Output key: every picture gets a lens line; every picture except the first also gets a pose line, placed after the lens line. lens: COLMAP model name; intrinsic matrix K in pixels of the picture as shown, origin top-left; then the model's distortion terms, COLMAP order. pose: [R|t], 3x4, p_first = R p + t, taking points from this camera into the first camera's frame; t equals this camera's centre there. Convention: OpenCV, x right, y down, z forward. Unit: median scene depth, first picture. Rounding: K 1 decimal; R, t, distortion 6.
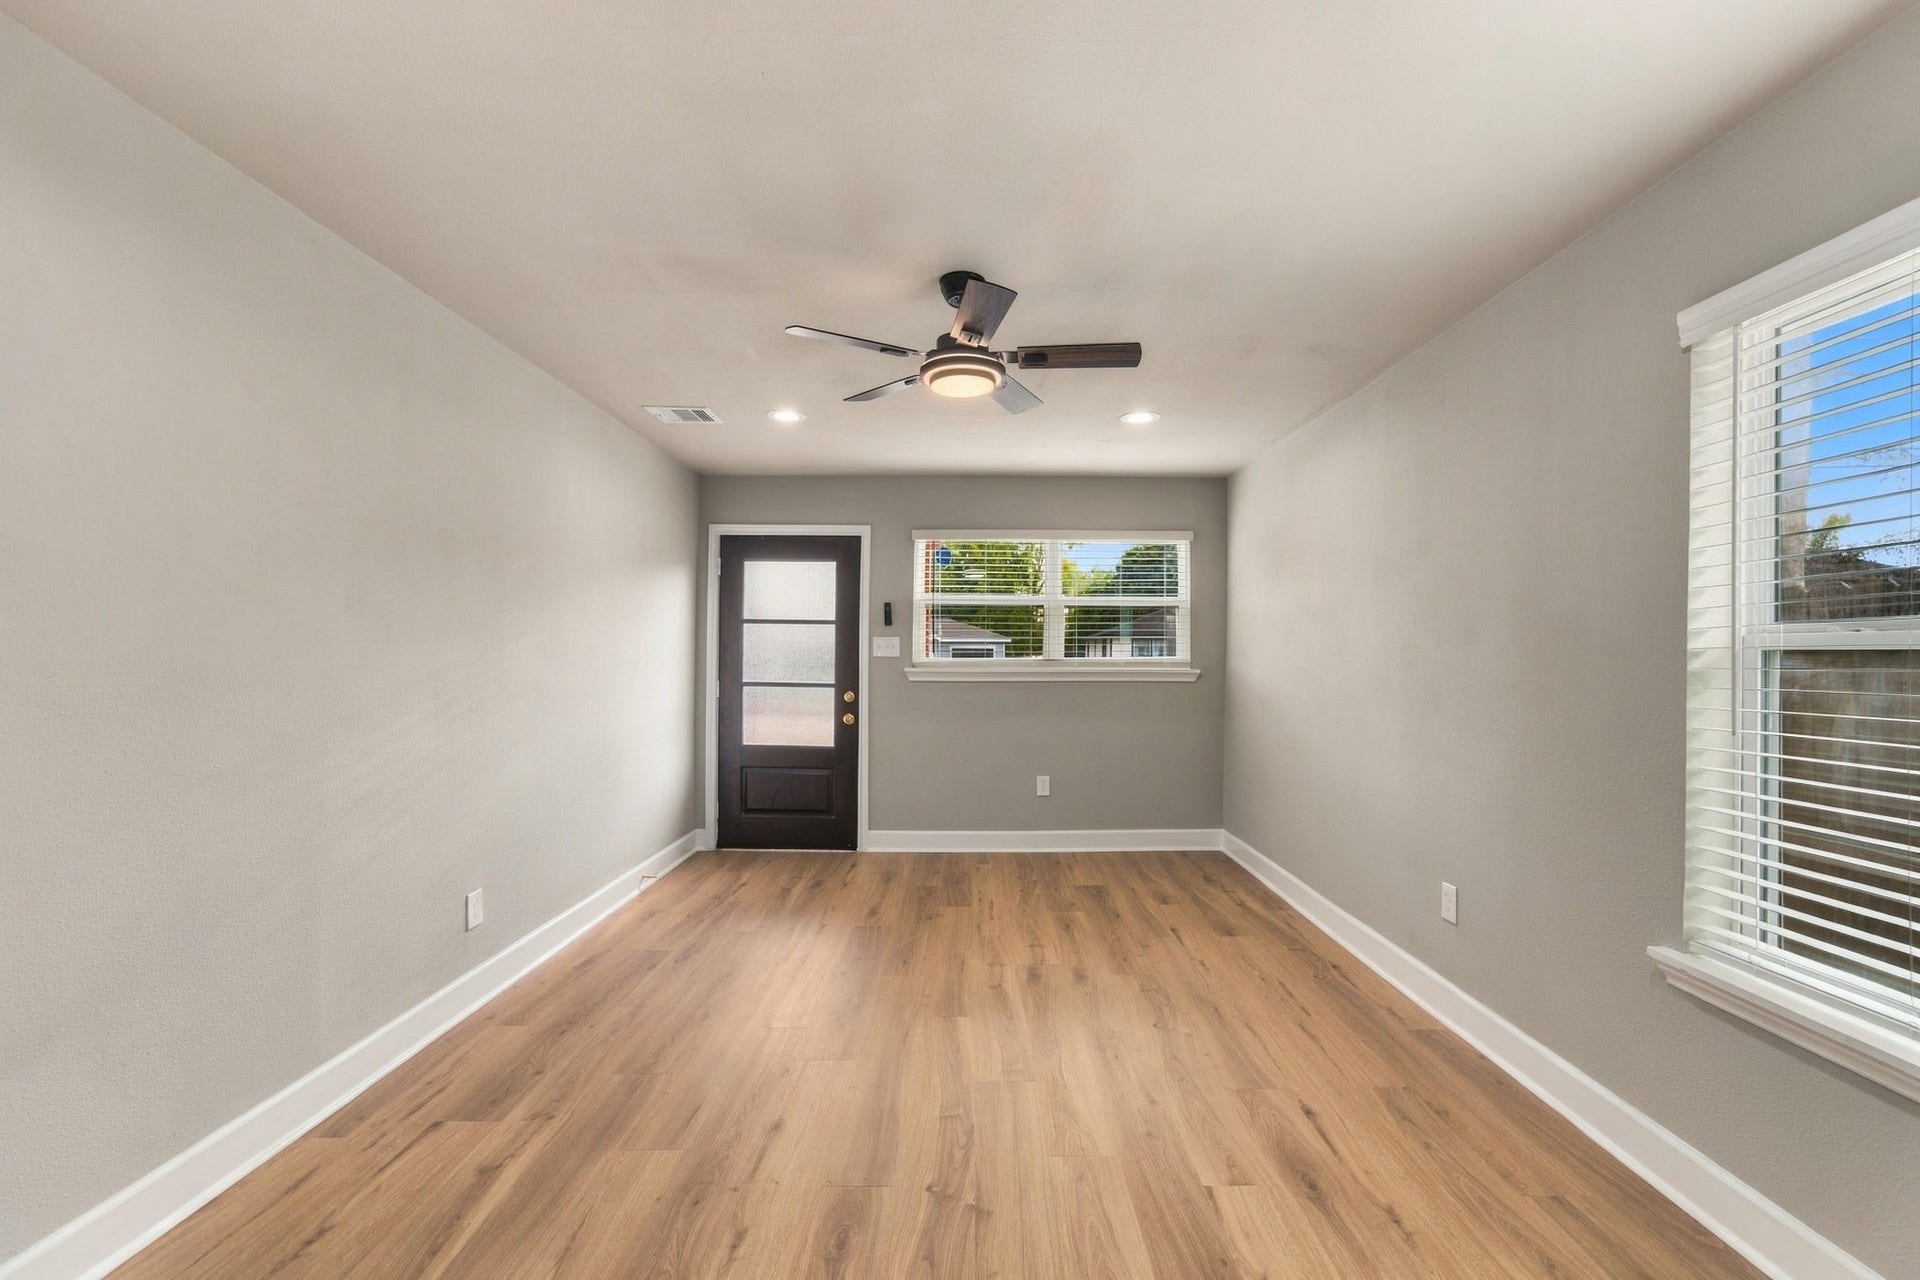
lens RADIAL K [[760.9, 0, 973.8], [0, 760.9, 654.2], [0, 0, 1]] dist [-0.014055, 0.004315]
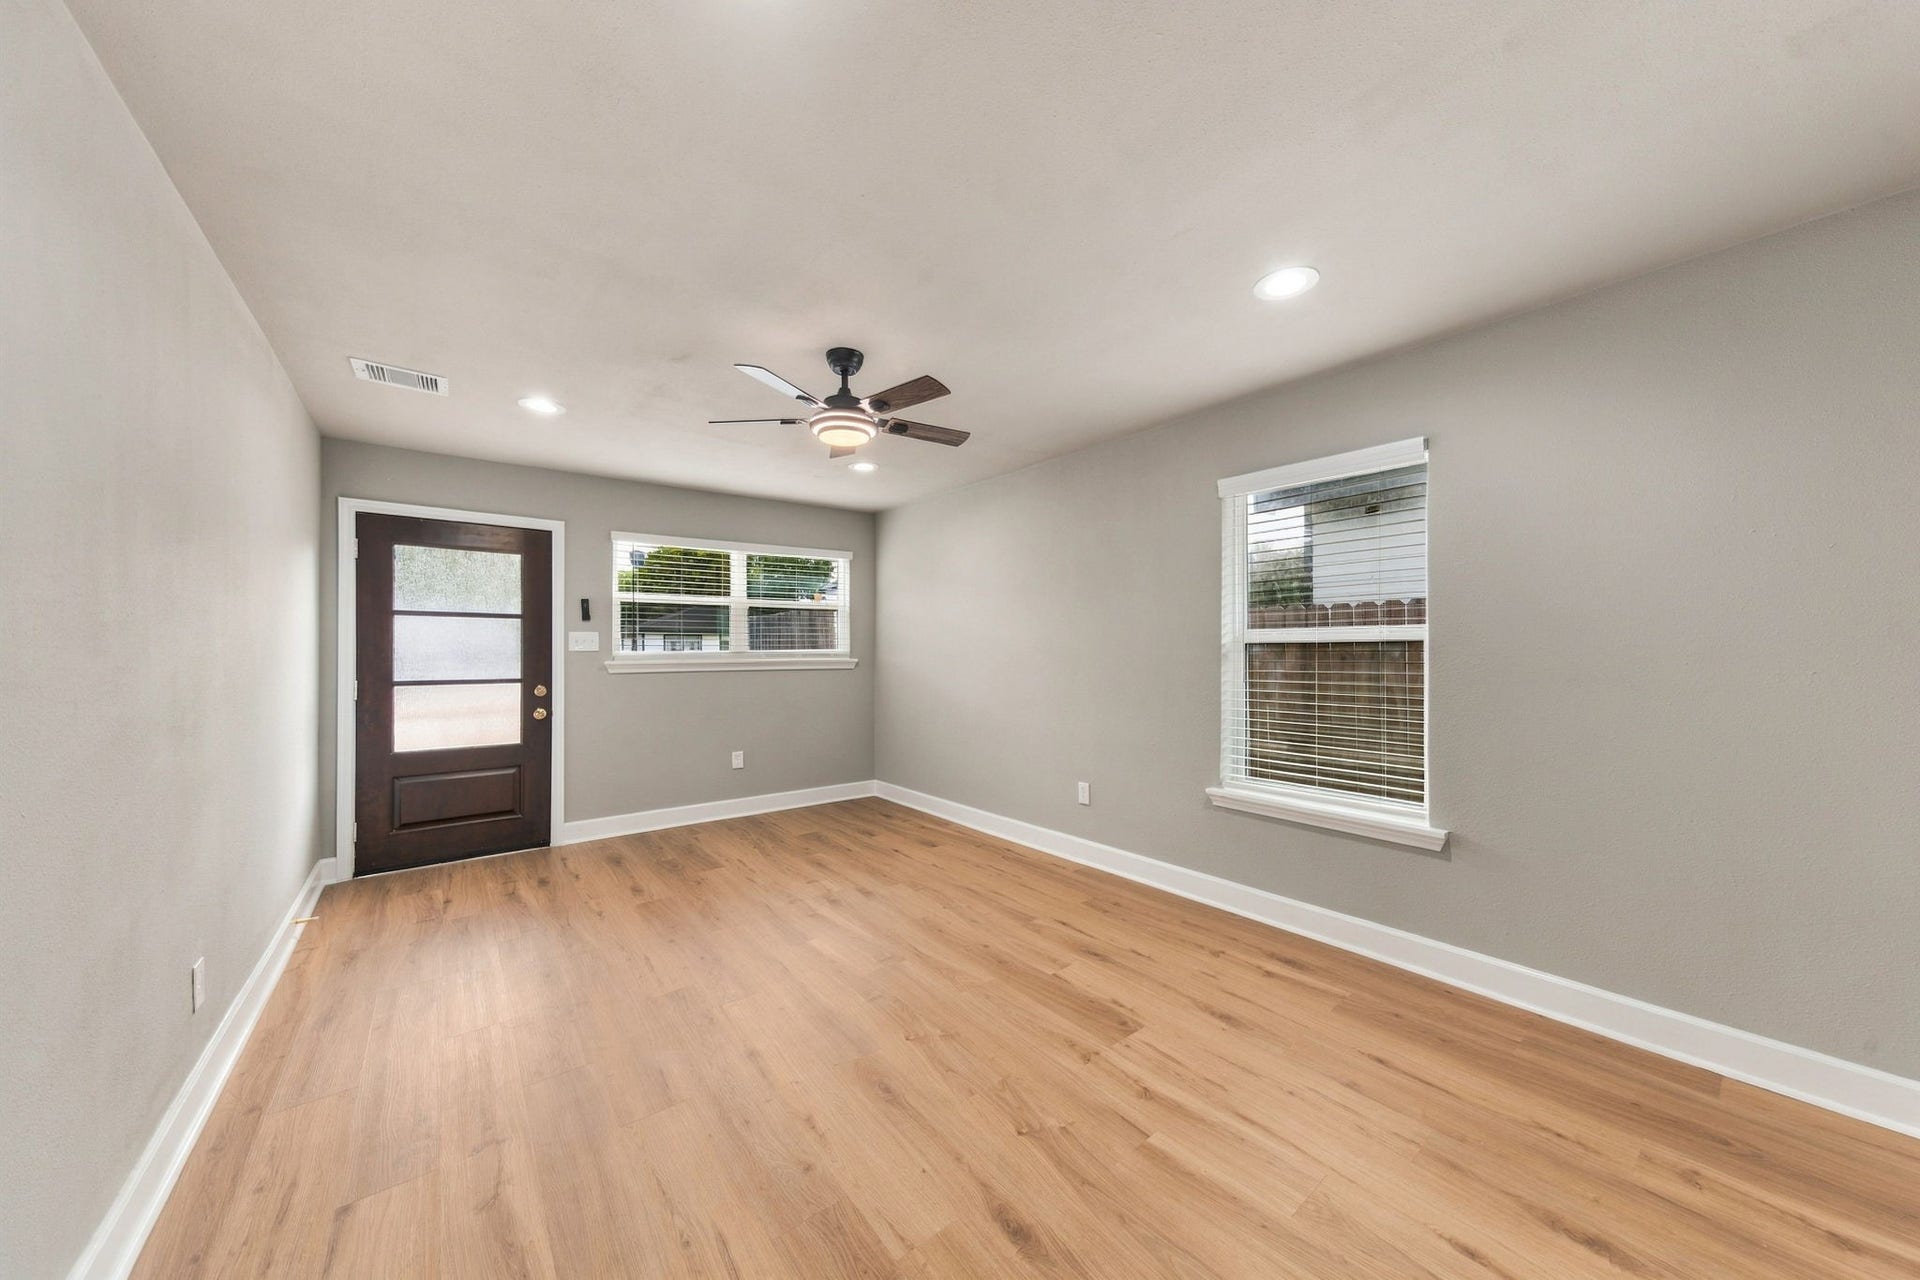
lens RADIAL K [[640.9, 0, 974.3], [0, 640.9, 648.0], [0, 0, 1]] dist [-0.002610, 0.000410]
pose [[0.793312, -0.005538, 0.608791, -0.299442], [0.005757, 0.999982, 0.001594, 0.000740], [-0.608789, 0.002240, 0.793329, 0.004817]]
